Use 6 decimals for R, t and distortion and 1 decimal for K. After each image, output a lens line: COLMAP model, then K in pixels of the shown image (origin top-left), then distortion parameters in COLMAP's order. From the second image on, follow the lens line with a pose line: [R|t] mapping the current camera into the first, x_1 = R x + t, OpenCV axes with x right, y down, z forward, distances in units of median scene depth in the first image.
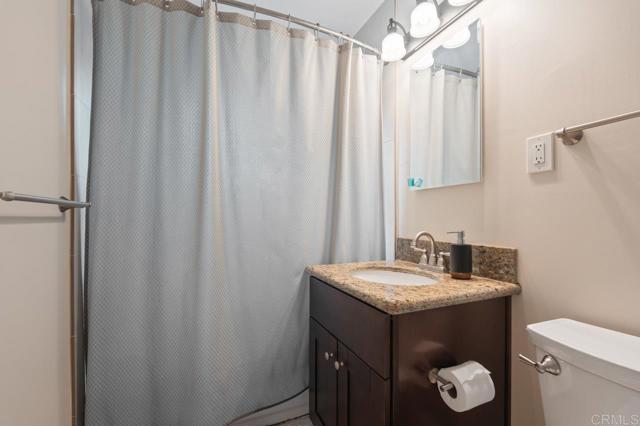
lens RADIAL K [[280.8, 0, 320.6], [0, 280.8, 220.5], [0, 0, 1]] dist [0.000363, -0.000033]
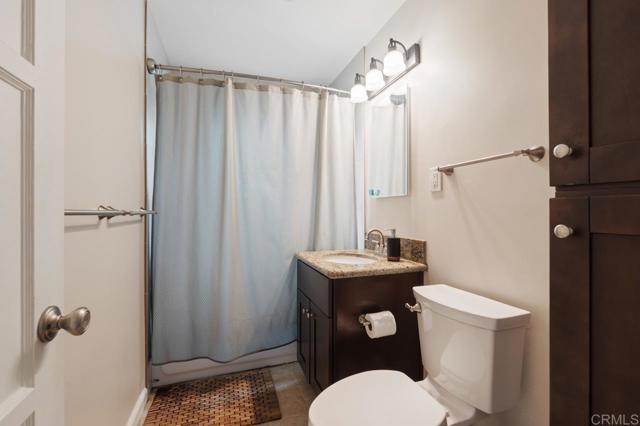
lens RADIAL K [[280.1, 0, 320.0], [0, 280.1, 213.0], [0, 0, 1]] dist [-0.001869, -0.000359]
pose [[0.997120, -0.000909, -0.075835, 0.193638], [0.000988, 0.999999, 0.001003, -0.040299], [0.075834, -0.001075, 0.997120, -0.427498]]
